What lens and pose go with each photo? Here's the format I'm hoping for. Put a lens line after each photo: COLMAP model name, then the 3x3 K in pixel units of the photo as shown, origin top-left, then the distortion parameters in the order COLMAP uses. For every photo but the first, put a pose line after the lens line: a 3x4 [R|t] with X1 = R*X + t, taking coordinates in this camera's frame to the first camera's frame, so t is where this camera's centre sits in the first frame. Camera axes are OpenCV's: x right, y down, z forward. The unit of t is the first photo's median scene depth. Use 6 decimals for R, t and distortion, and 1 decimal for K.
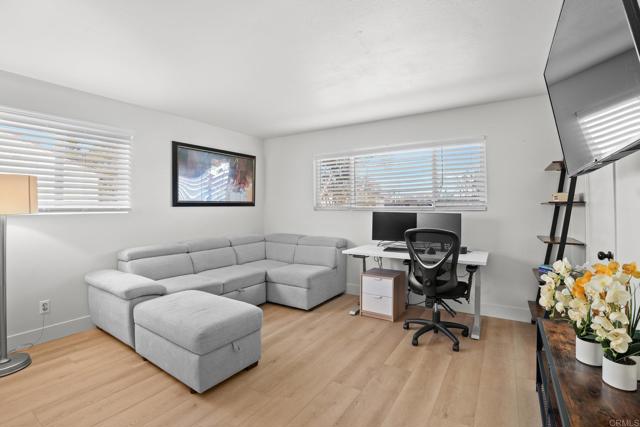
lens RADIAL K [[285.9, 0, 320.0], [0, 285.9, 213.5], [0, 0, 1]] dist [0.002418, 0.000374]
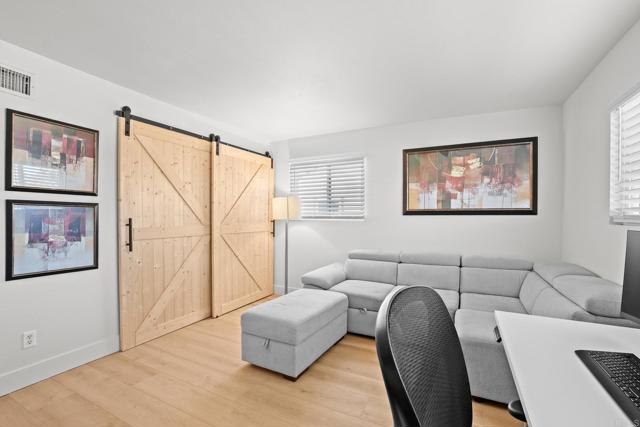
lens RADIAL K [[285.9, 0, 320.0], [0, 285.9, 213.5], [0, 0, 1]] dist [0.002418, 0.000374]
pose [[0.123424, -0.005094, -0.992341, 0.373520], [-0.026345, 0.999618, -0.008408, -0.011823], [0.992004, 0.027181, 0.123243, 0.482691]]
